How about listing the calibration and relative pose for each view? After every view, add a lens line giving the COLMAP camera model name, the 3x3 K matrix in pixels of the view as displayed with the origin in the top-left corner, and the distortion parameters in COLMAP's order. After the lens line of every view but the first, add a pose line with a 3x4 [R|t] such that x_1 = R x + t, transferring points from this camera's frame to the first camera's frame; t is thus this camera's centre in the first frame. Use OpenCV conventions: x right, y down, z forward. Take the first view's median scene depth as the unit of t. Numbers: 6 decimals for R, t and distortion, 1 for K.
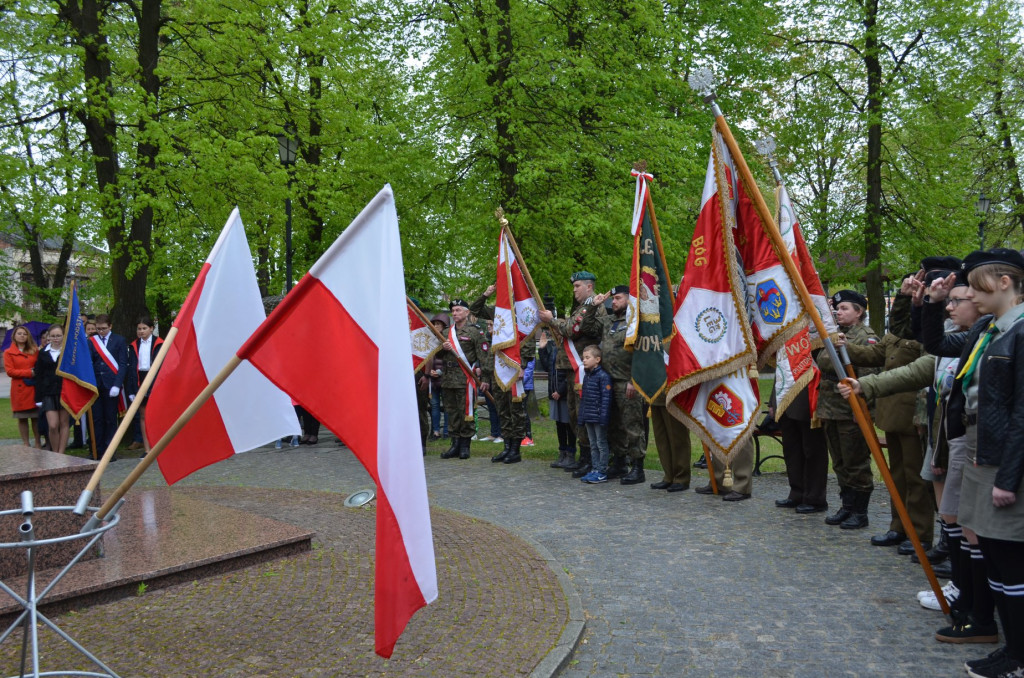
lens RADIAL K [[1040.4, 0, 512.0], [0, 1040.4, 339.0], [0, 0, 1]] dist [-0.010979, 0.007200]
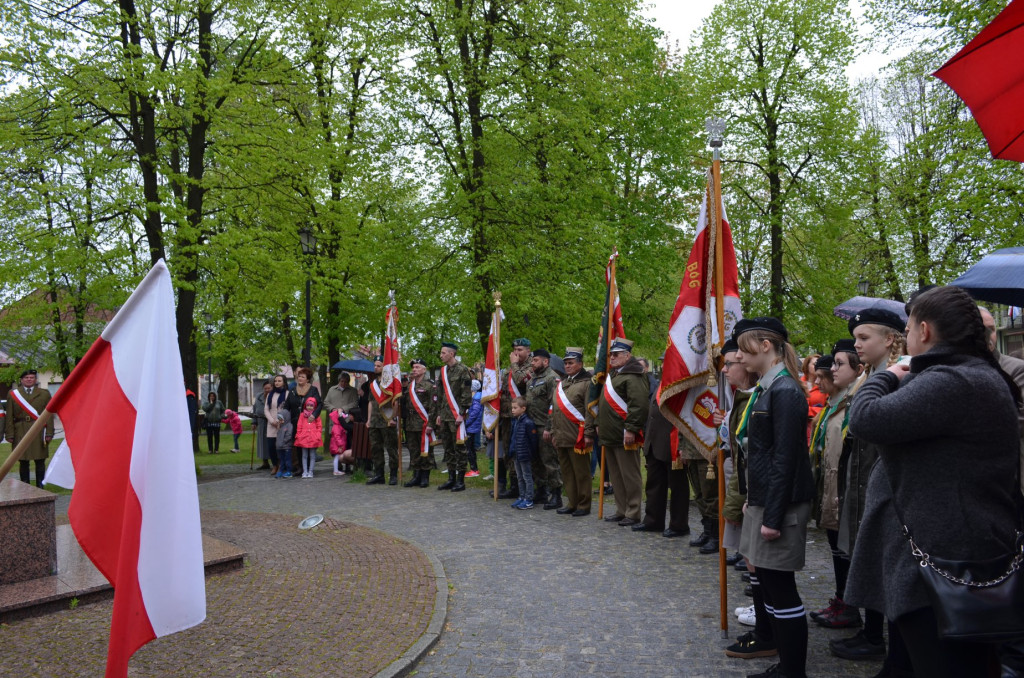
lens RADIAL K [[796.0, 0, 514.6], [0, 796.0, 342.8], [0, 0, 1]] dist [-0.008340, 0.003588]
pose [[0.999957, 0.000220, -0.009264, 0.079451], [-0.000766, 0.998263, -0.058911, -0.001823], [0.009235, 0.058915, 0.998220, 0.041838]]
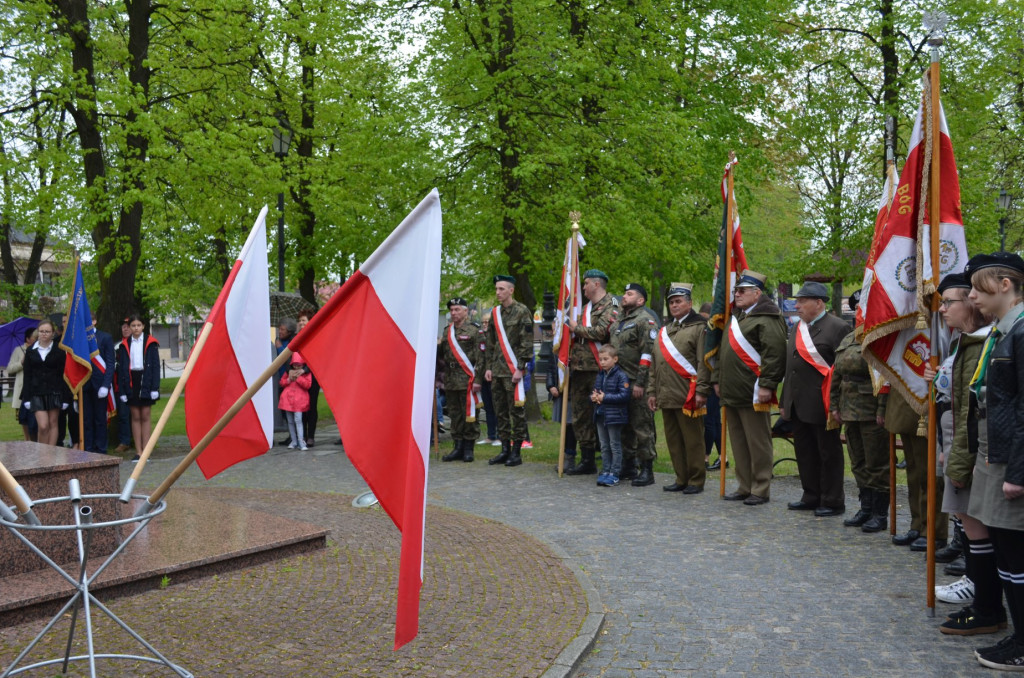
lens RADIAL K [[1110.6, 0, 512.0], [0, 1110.6, 339.0], [0, 0, 1]] dist [-0.015052, -0.002321]
pose [[0.999973, 0.003292, 0.006630, -0.013644], [-0.003281, 0.999993, -0.001564, 0.002329], [-0.006635, 0.001543, 0.999977, -0.041179]]
